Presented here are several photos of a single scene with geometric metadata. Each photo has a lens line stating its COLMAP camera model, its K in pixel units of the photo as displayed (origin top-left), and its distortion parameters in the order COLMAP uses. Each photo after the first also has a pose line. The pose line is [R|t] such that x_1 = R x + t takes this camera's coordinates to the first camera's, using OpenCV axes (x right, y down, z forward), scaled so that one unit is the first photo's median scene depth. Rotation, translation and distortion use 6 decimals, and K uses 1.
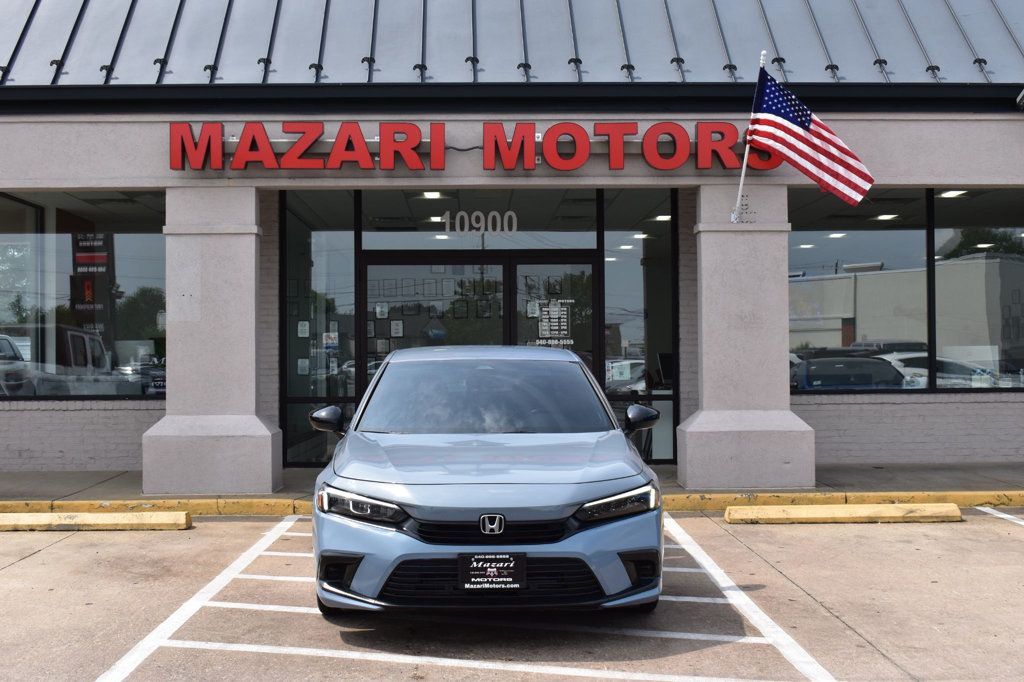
lens RADIAL K [[1317.6, 0, 512.0], [0, 1317.6, 341.0], [0, 0, 1]] dist [-0.026019, -0.018892]
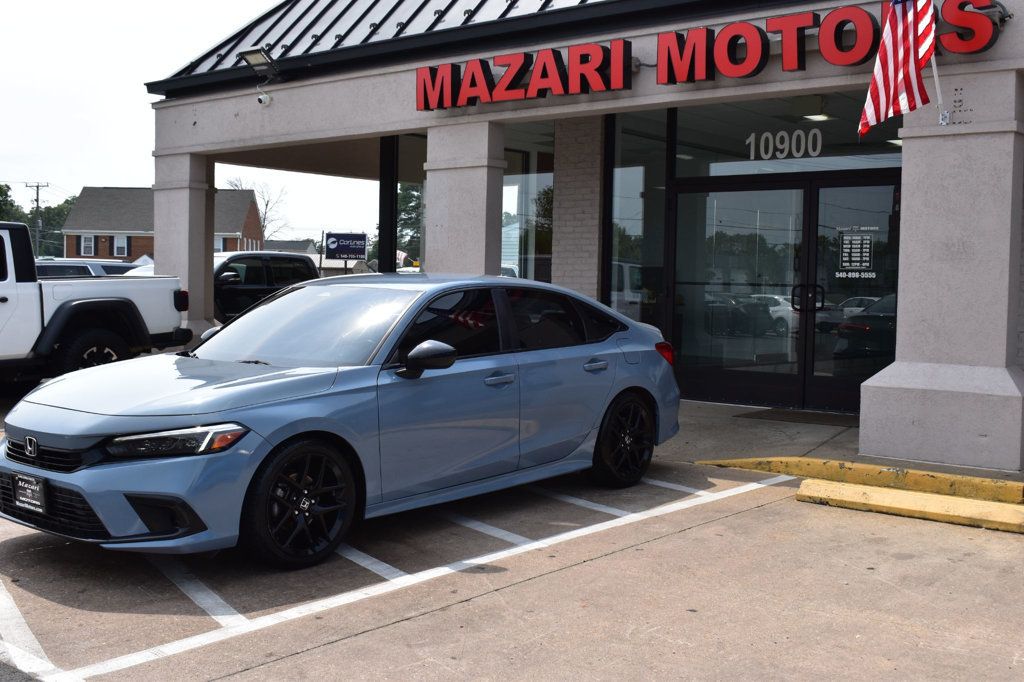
lens RADIAL K [[1165.2, 0, 512.0], [0, 1165.2, 341.0], [0, 0, 1]] dist [-0.033059, -0.027756]
pose [[0.744786, 0.053580, -0.665148, 0.446944], [-0.015019, 0.997865, 0.063564, -0.001376], [0.667134, -0.037352, 0.744001, 0.313904]]
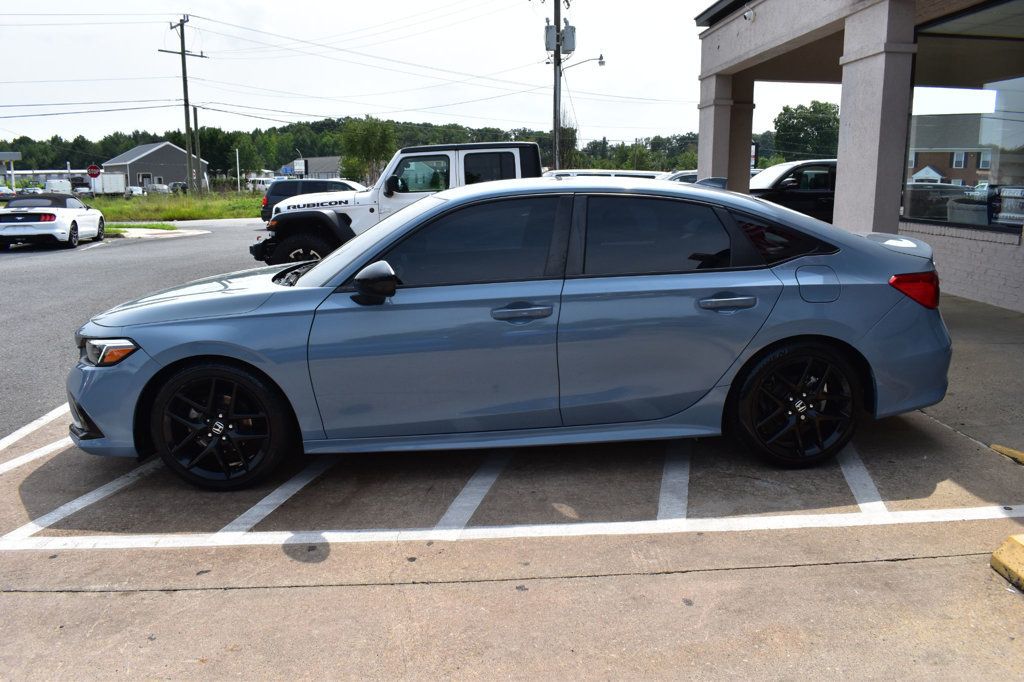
lens RADIAL K [[802.4, 0, 512.0], [0, 802.4, 341.0], [0, 0, 1]] dist [-0.089728, 0.009106]
pose [[0.014365, 0.204886, -0.978680, 0.370353], [0.014500, 0.978636, 0.205089, 0.000576], [0.999792, -0.017137, 0.011087, 0.730065]]
